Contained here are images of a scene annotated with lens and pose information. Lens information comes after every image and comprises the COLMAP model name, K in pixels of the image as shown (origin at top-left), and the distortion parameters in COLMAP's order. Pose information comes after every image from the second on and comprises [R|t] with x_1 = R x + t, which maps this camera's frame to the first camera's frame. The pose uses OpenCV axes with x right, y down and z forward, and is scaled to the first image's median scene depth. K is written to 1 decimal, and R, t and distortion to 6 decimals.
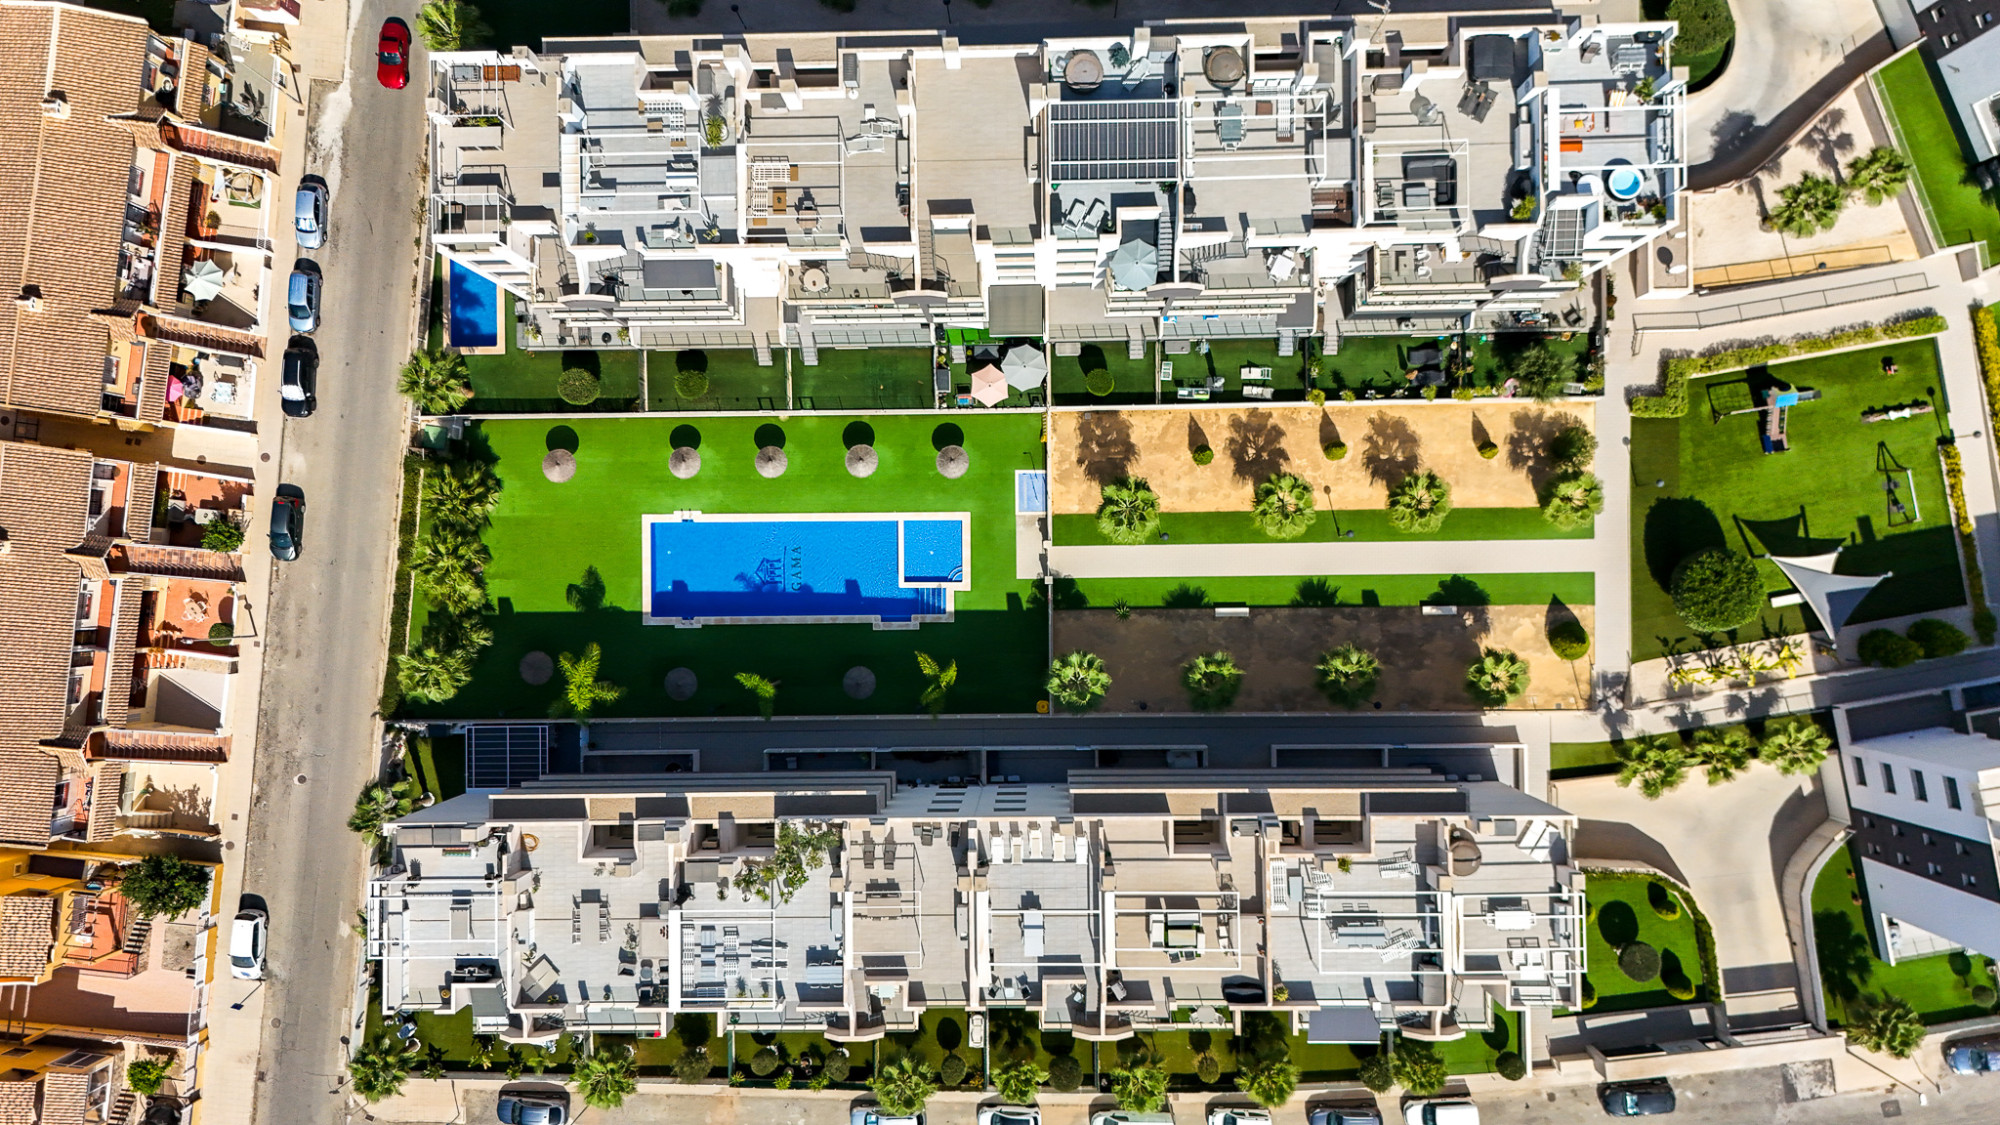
lens RADIAL K [[1471.0, 0, 997.2], [0, 1471.0, 578.9], [0, 0, 1]] dist [0.040021, -0.036548]
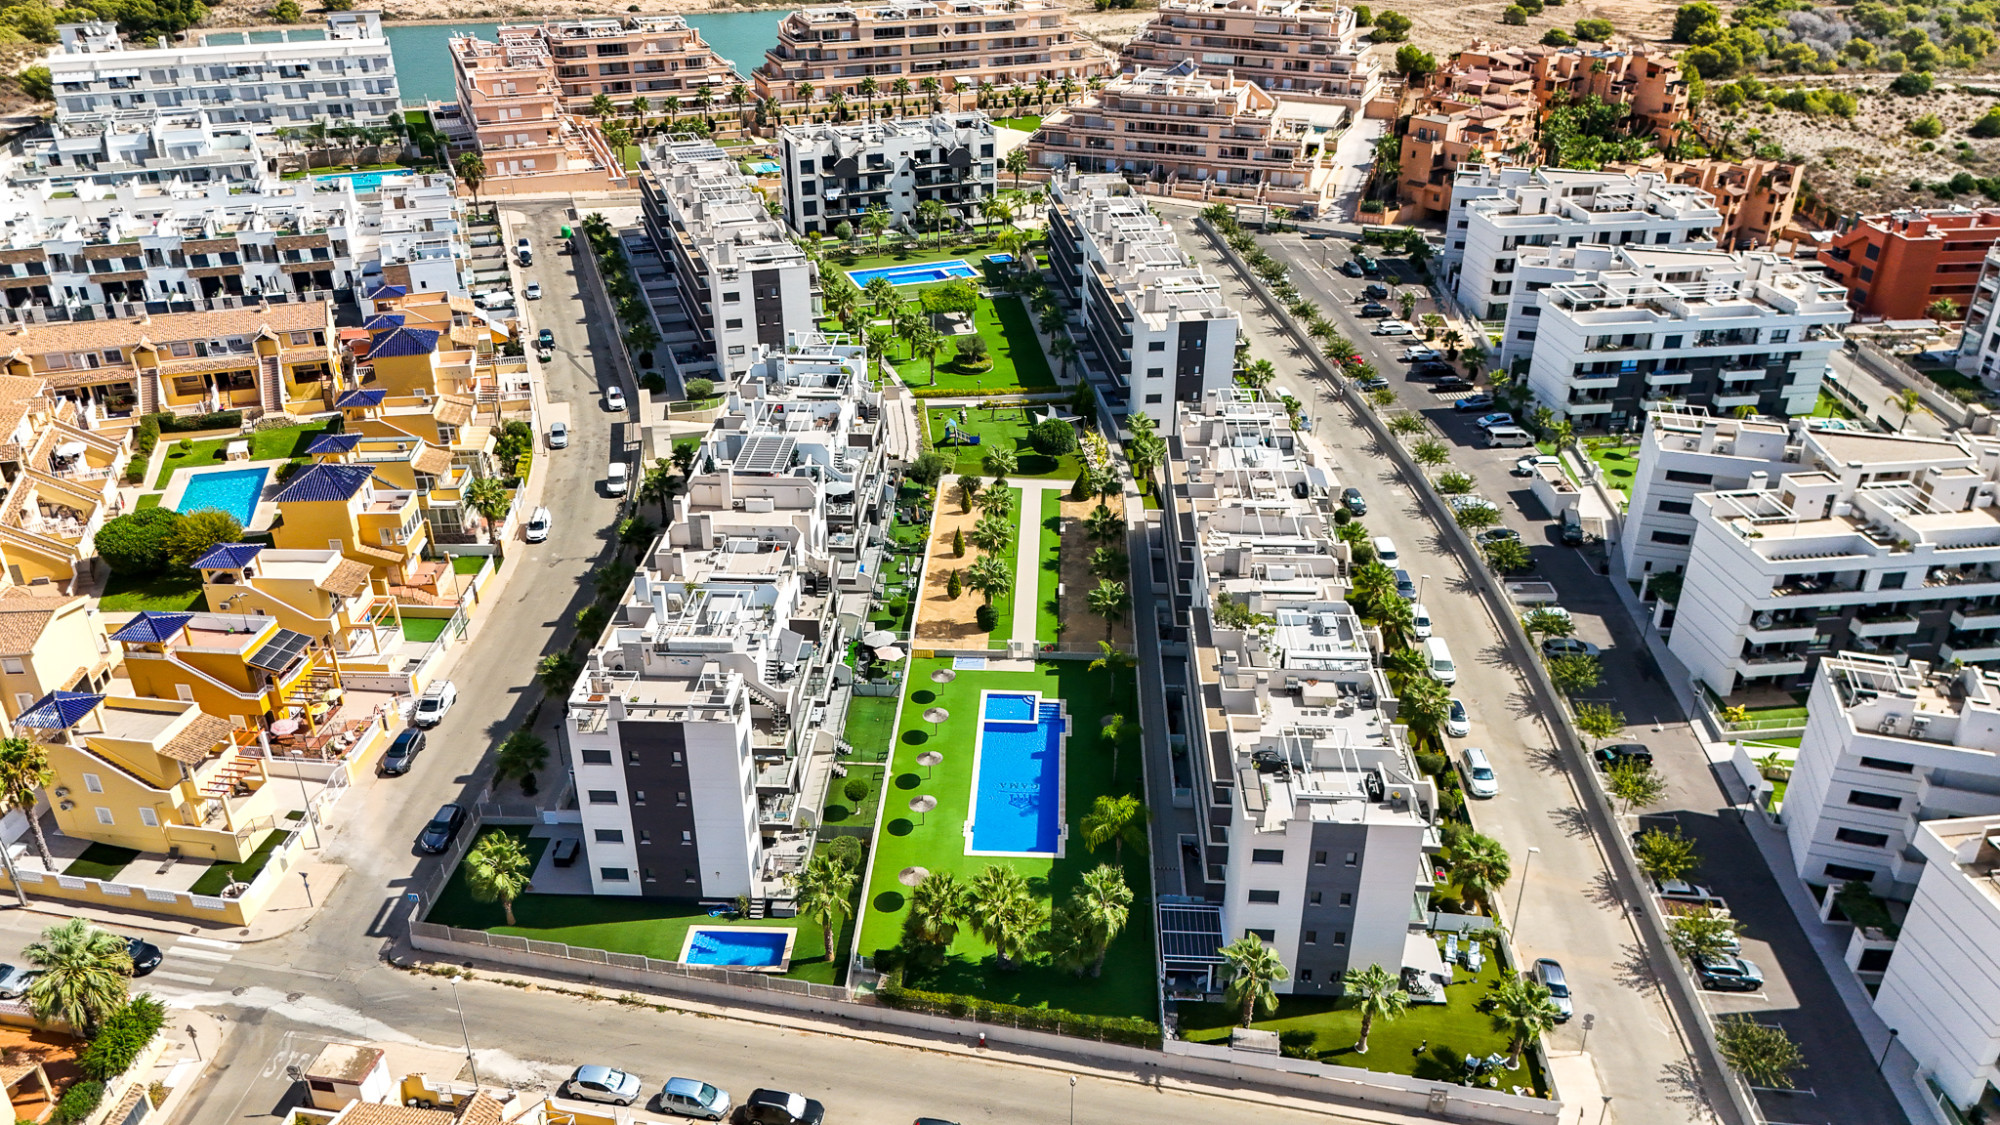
lens RADIAL K [[1471.0, 0, 999.7], [0, 1471.0, 562.5], [0, 0, 1]] dist [0.040021, -0.036548]
pose [[0.054879, -0.446461, 0.893119, -1.131744], [0.998401, 0.036694, -0.043006, 0.022409], [-0.013572, 0.894051, 0.447761, 0.319103]]
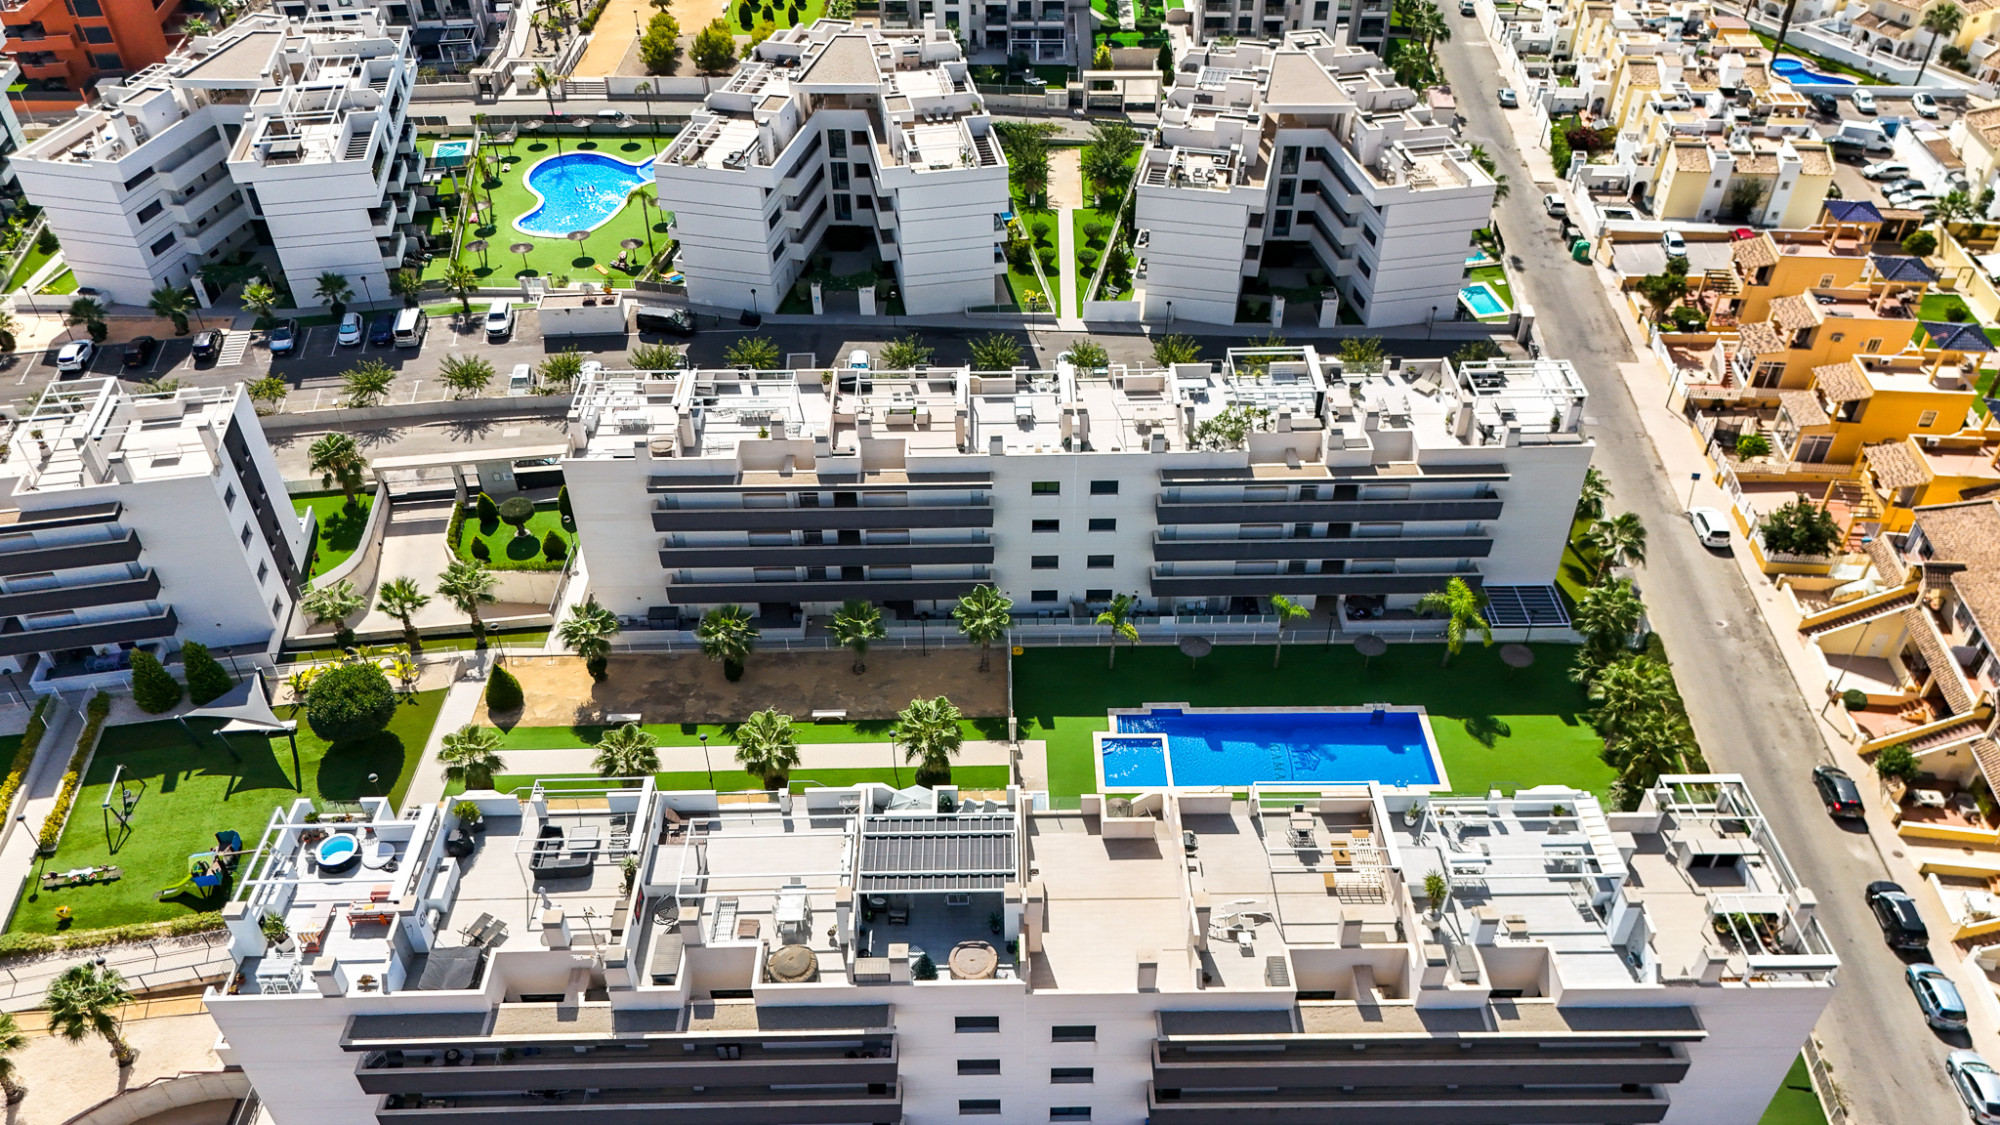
lens RADIAL K [[1471.0, 0, 1001.3], [0, 1471.0, 566.8], [0, 0, 1]] dist [0.040021, -0.036548]
pose [[-0.999257, 0.030908, 0.023006, 0.016761], [-0.001696, -0.631793, 0.775135, -0.683993], [0.038493, 0.774520, 0.631377, 0.294980]]
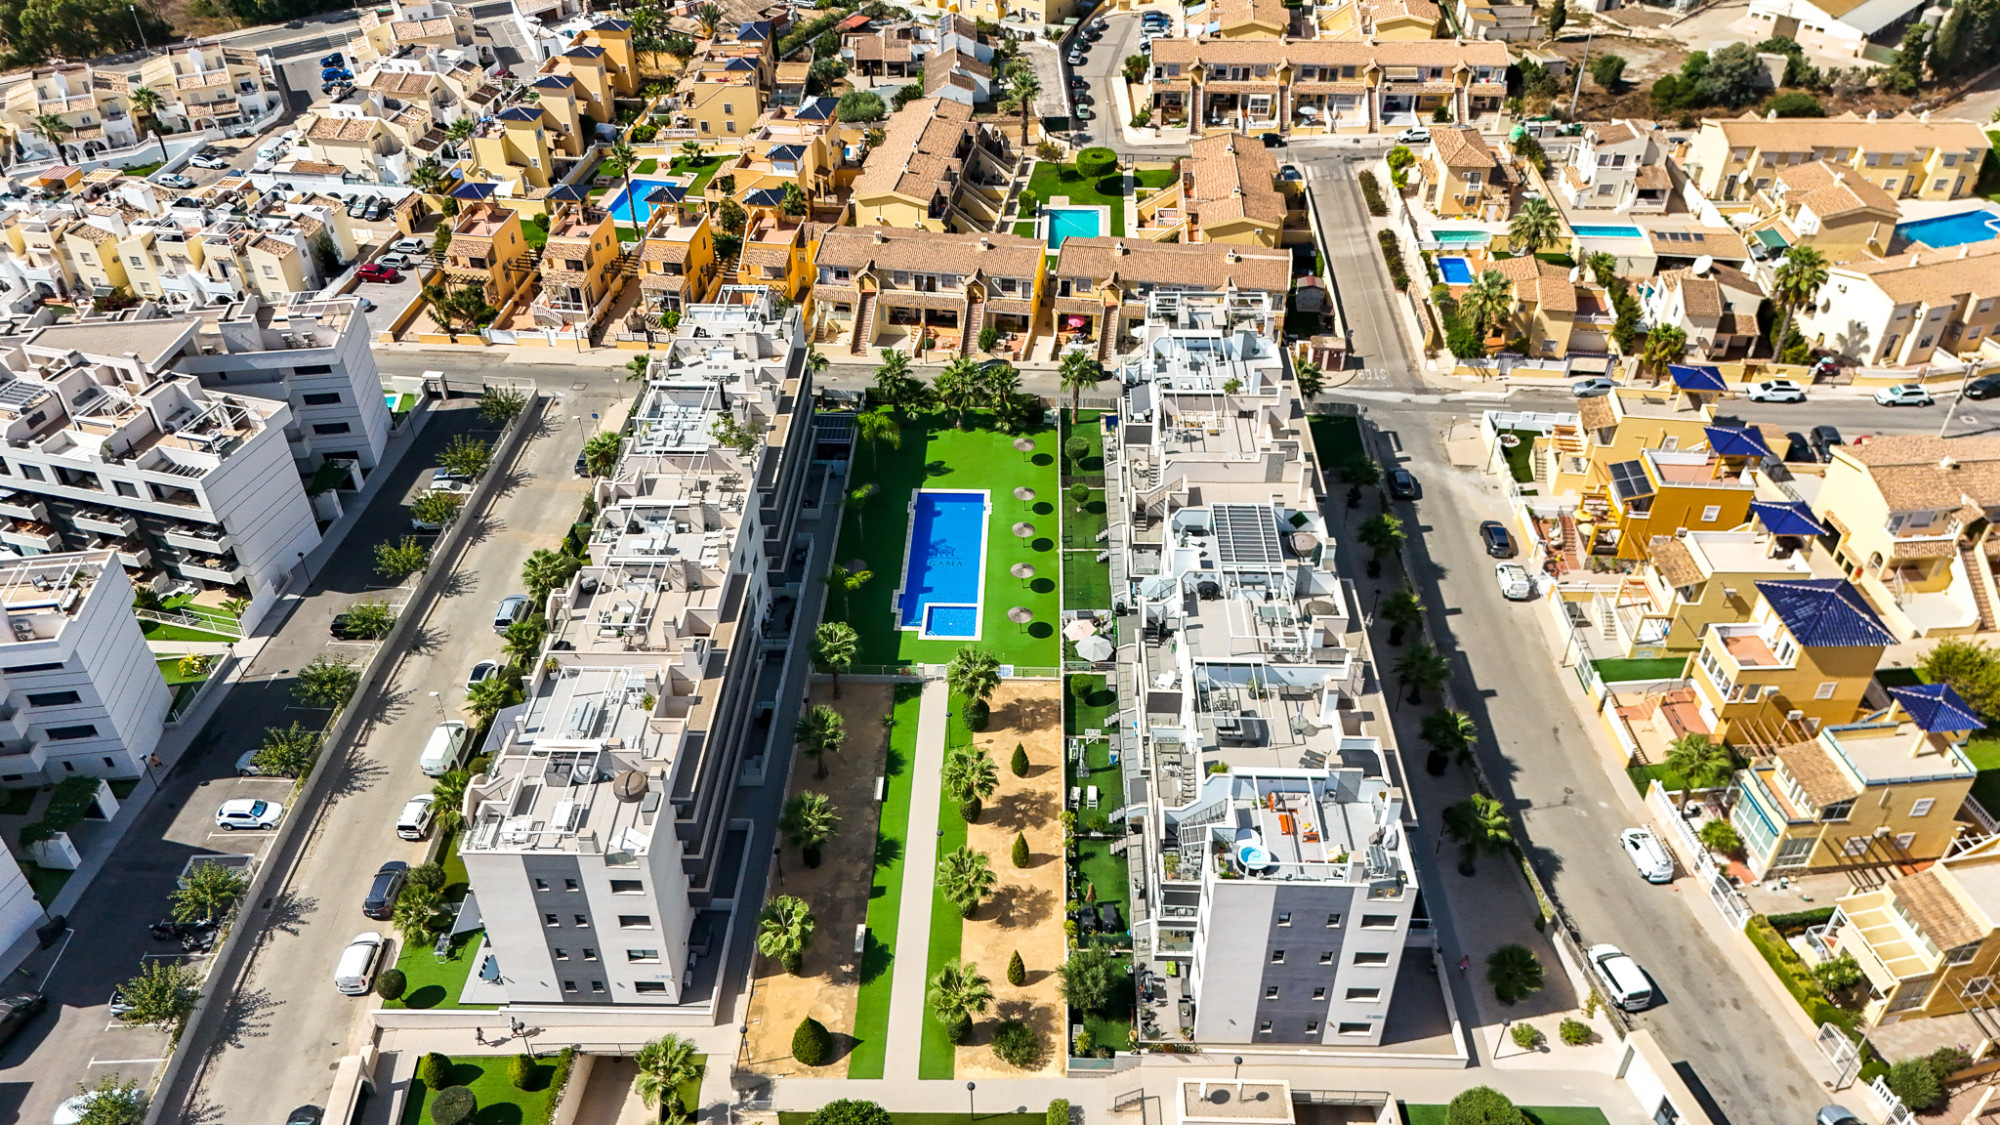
lens RADIAL K [[1471.0, 0, 1013.9], [0, 1471.0, 565.0], [0, 0, 1]] dist [0.040021, -0.036548]
pose [[-0.029340, 0.637223, -0.770121, 0.901049], [-0.999504, -0.009861, 0.029920, -0.110607], [0.011471, 0.770616, 0.637196, 0.158952]]
